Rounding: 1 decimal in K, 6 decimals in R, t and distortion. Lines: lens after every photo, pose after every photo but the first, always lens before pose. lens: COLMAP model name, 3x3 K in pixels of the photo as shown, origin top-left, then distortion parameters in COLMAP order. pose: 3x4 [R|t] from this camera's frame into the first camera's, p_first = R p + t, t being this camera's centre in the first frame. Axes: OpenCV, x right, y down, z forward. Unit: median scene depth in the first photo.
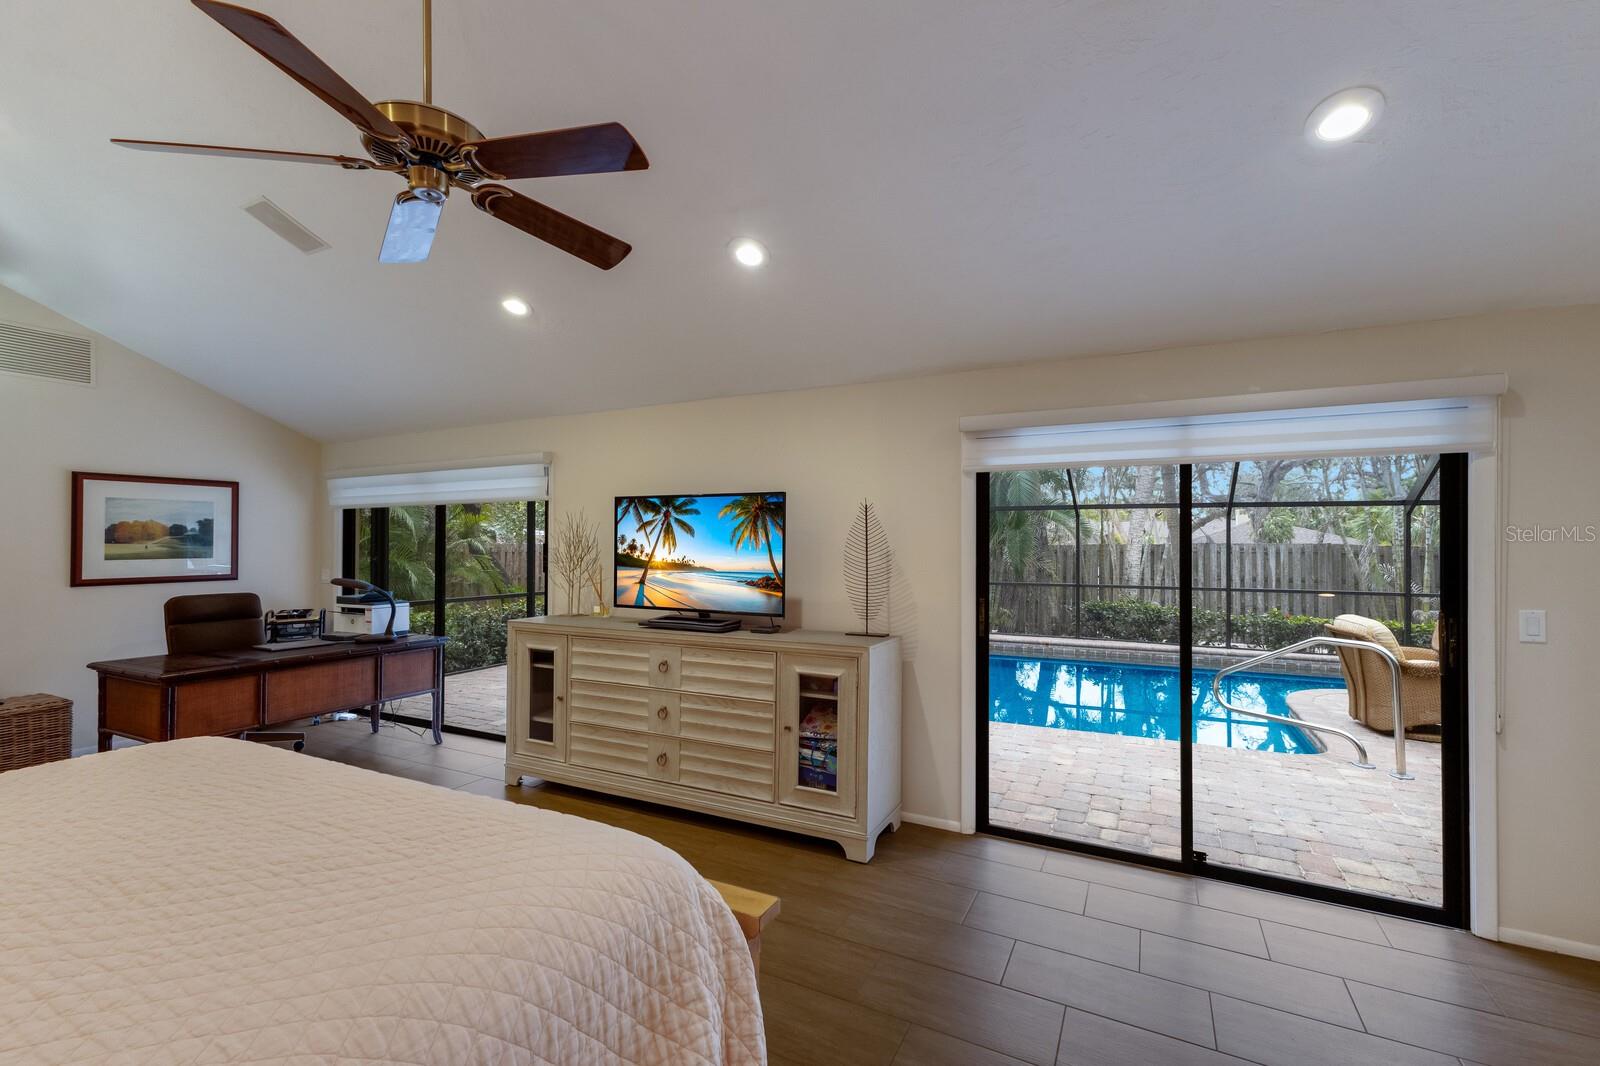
lens RADIAL K [[673.4, 0, 799.4], [0, 673.4, 531.4], [0, 0, 1]] dist [0.003144, 0.000130]
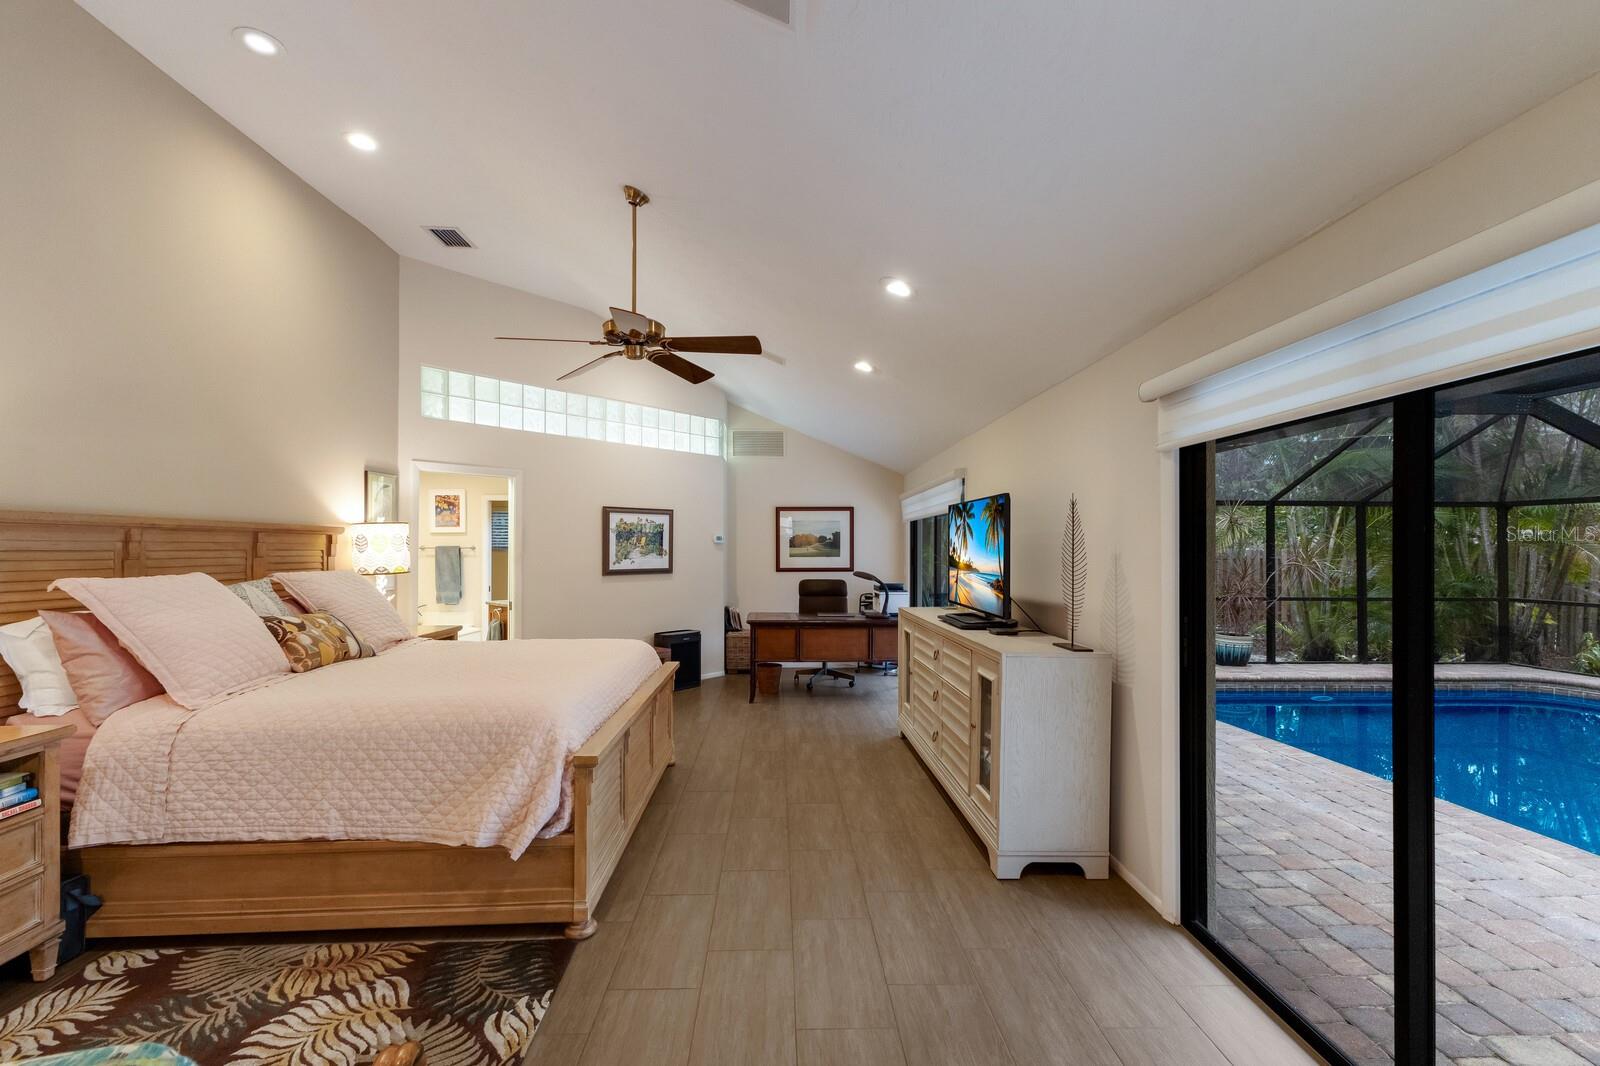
lens RADIAL K [[673.4, 0, 797.4], [0, 673.4, 546.5], [0, 0, 1]] dist [0.003144, 0.000130]
pose [[0.486468, -0.005455, -0.873681, 0.506577], [0.022177, 0.999735, 0.006106, 0.004997], [0.873417, -0.022346, 0.486460, 0.186206]]
